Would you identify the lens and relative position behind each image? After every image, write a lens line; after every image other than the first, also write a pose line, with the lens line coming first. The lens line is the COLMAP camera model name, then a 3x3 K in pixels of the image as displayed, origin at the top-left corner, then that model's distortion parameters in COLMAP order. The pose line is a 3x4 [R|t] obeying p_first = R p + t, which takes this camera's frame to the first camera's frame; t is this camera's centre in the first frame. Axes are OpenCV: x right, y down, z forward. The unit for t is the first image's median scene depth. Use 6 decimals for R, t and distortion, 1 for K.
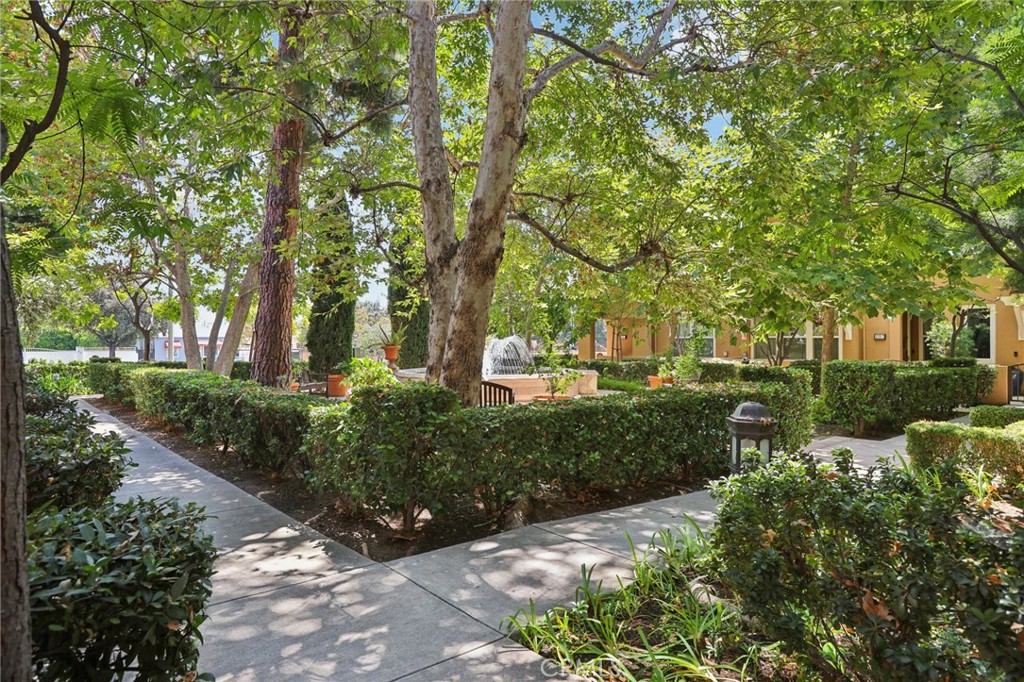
lens RADIAL K [[649.7, 0, 513.0], [0, 649.7, 338.7], [0, 0, 1]] dist [-0.003083, 0.000114]
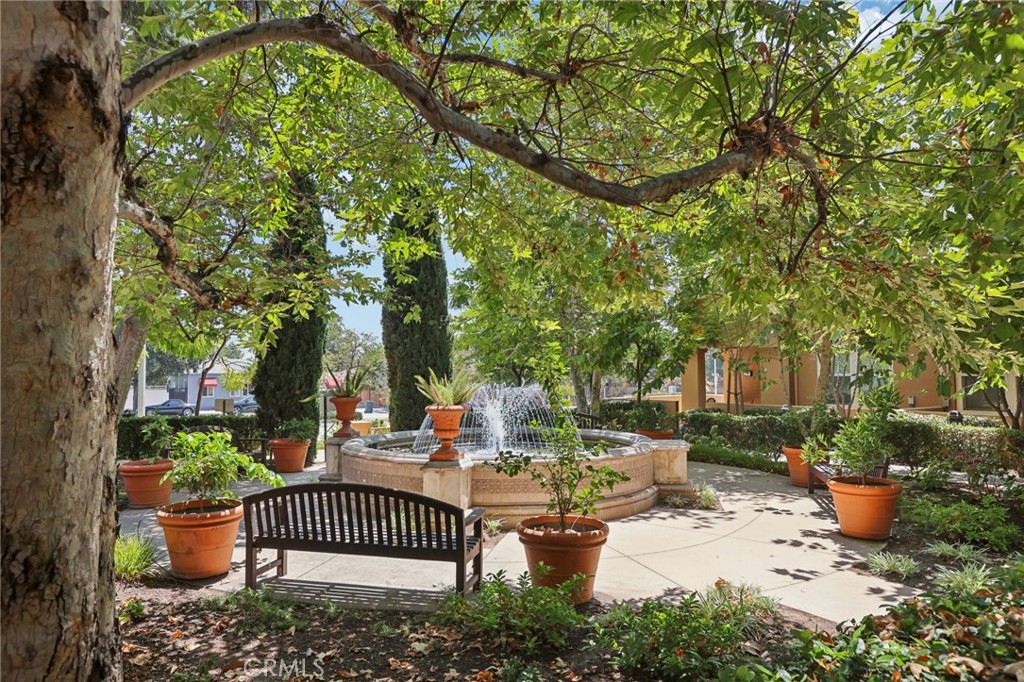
lens RADIAL K [[726.3, 0, 510.3], [0, 726.3, 341.4], [0, 0, 1]] dist [0.011018, 0.001446]
pose [[0.987431, -0.012204, -0.157580, 0.061280], [0.005937, 0.999175, -0.040178, -0.010863], [0.157941, 0.038738, 0.986688, 0.271666]]
